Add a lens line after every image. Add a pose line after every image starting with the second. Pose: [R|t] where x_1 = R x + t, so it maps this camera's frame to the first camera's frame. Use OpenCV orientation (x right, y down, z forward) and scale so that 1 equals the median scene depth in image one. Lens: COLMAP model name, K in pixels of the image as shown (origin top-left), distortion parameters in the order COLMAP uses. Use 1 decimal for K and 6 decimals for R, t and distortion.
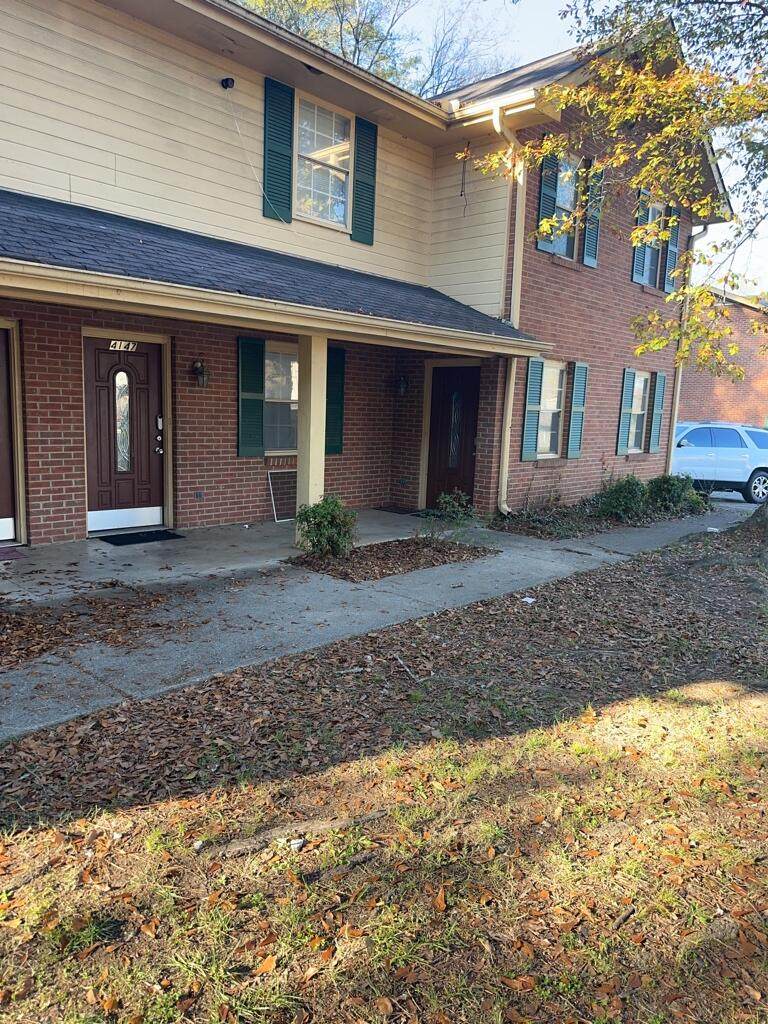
lens RADIAL K [[720.2, 0, 380.4], [0, 720.2, 518.9], [0, 0, 1]] dist [0.047902, -0.054941]
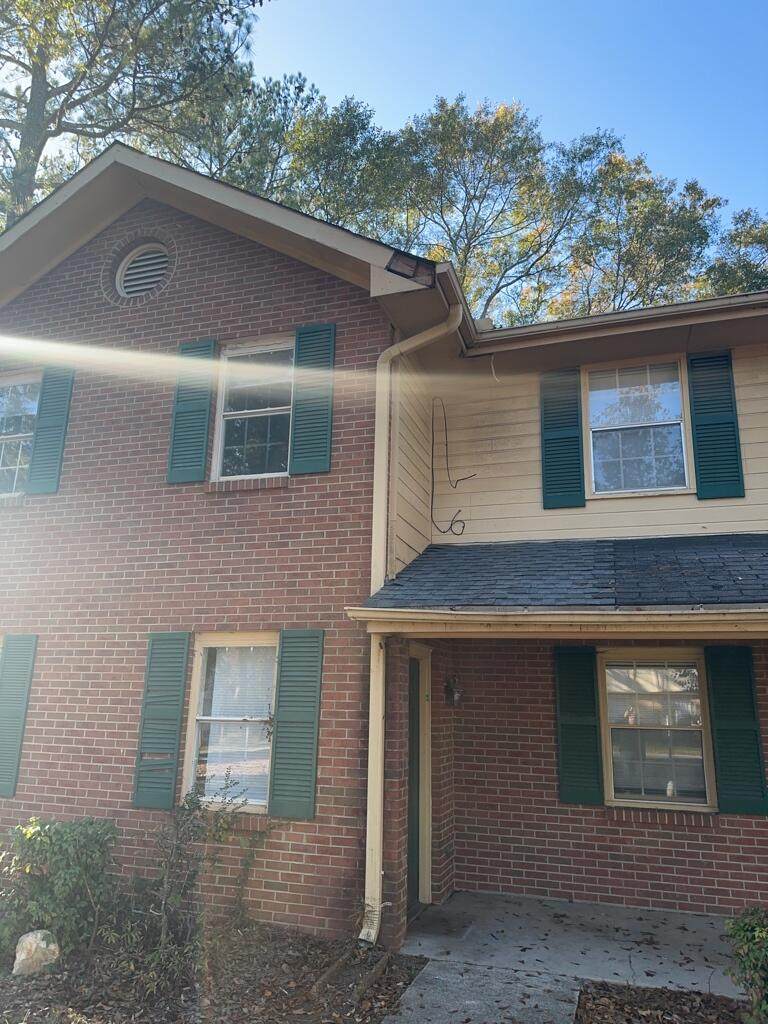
lens RADIAL K [[720.2, 0, 380.4], [0, 720.2, 518.9], [0, 0, 1]] dist [0.047902, -0.054941]
pose [[0.417223, -0.233572, -0.878276, 0.465712], [-0.143250, 0.937425, -0.317353, -0.098938], [0.897443, 0.258220, 0.357656, 0.483597]]
